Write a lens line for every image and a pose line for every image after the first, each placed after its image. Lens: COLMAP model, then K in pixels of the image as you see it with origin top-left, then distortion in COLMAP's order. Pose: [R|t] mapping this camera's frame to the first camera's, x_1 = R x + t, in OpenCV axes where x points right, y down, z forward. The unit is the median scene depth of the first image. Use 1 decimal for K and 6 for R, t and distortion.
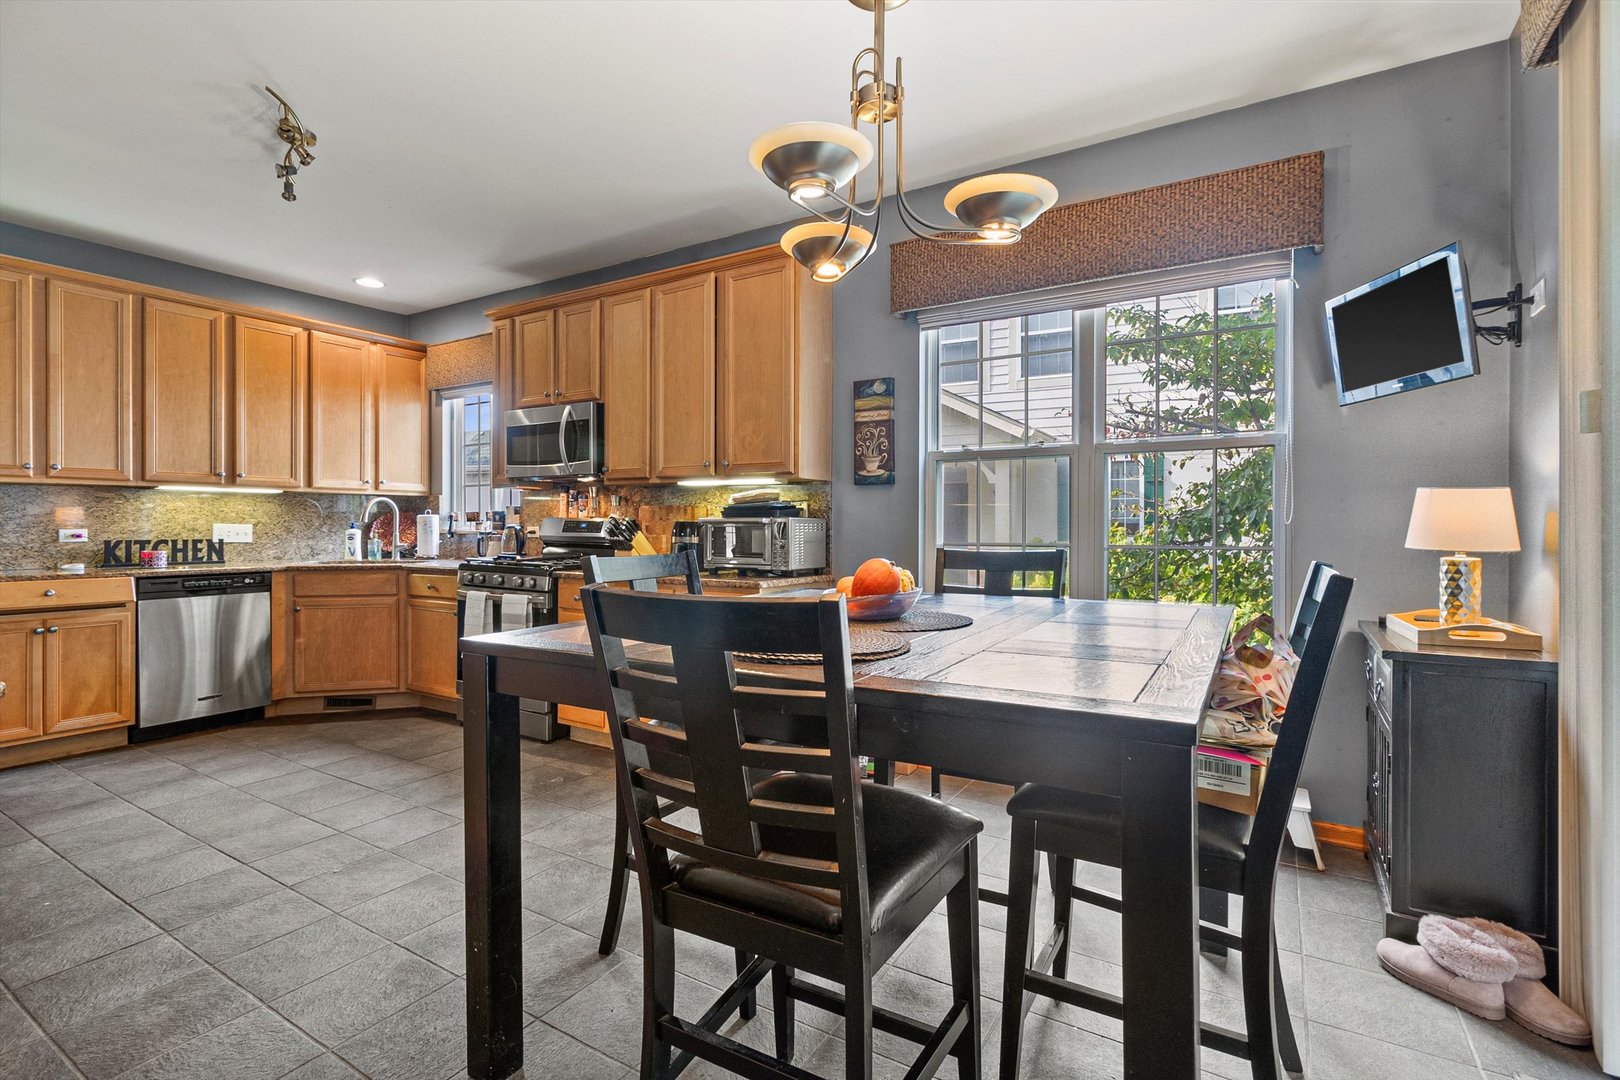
lens RADIAL K [[752.8, 0, 811.6], [0, 752.8, 533.4], [0, 0, 1]] dist [0.001003, 0.000270]
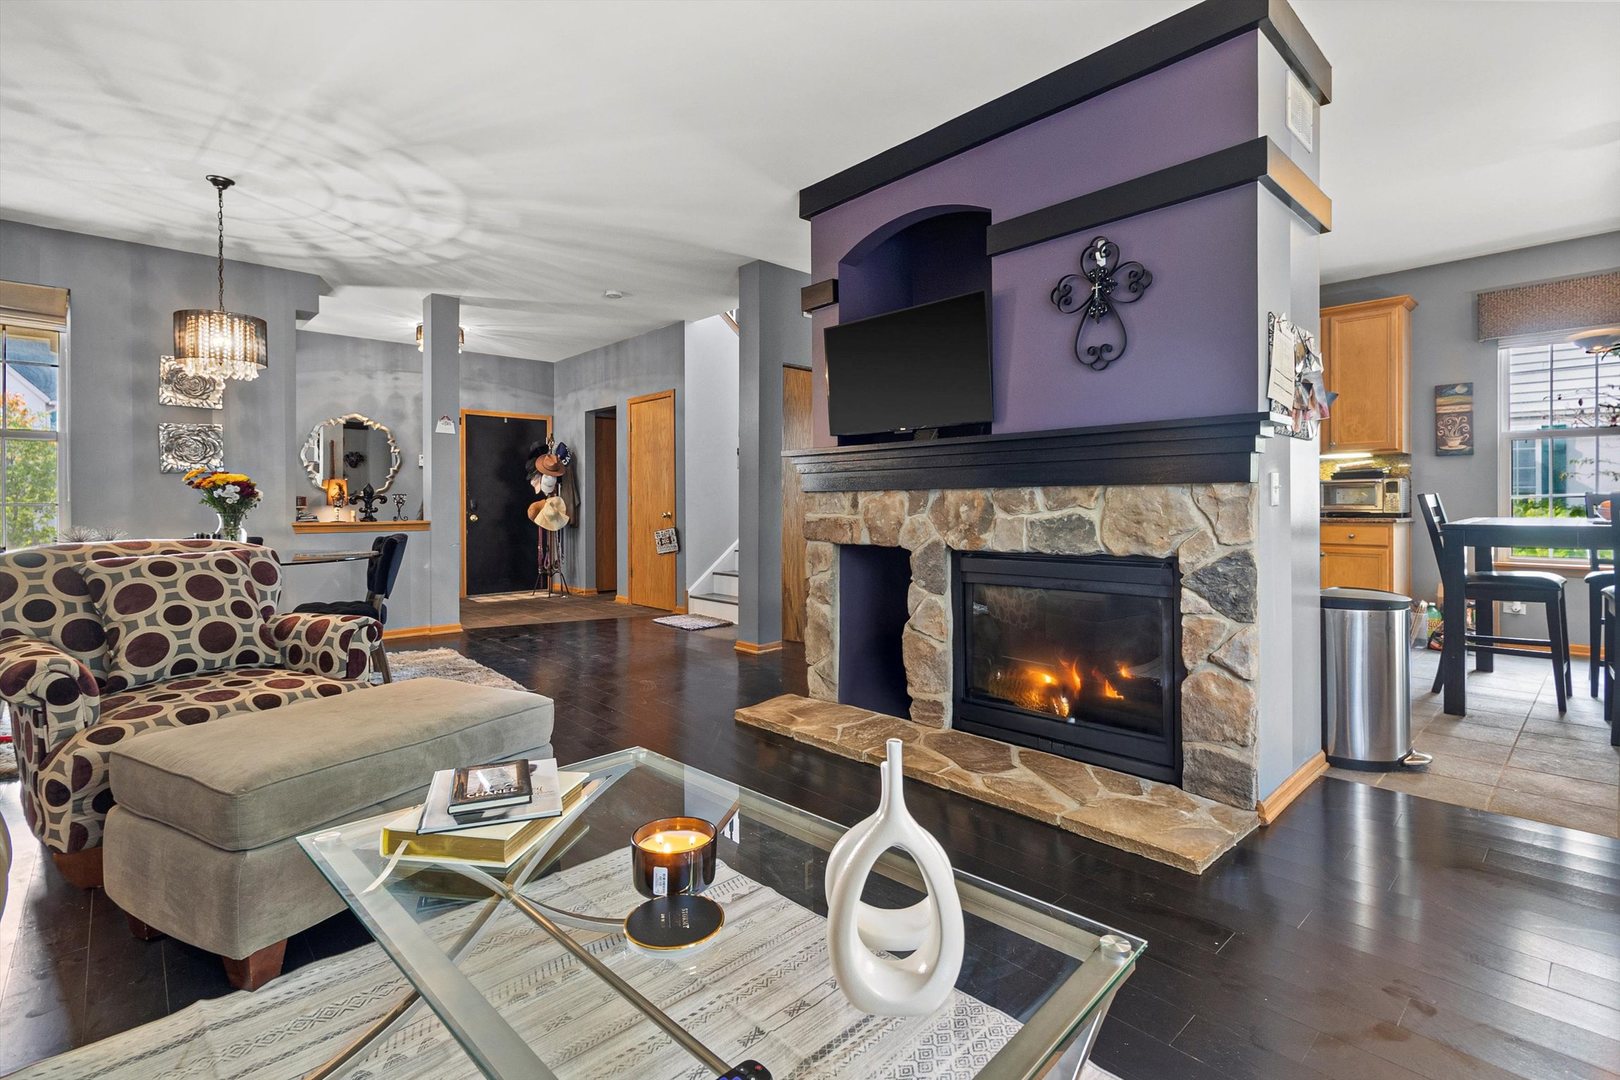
lens RADIAL K [[752.8, 0, 794.9], [0, 752.8, 504.8], [0, 0, 1]] dist [0.001003, 0.000270]
pose [[0.967093, -0.009114, -0.254262, -0.790251], [0.009125, 0.999958, -0.001135, 0.020761], [0.254261, -0.001223, 0.967135, -0.747697]]
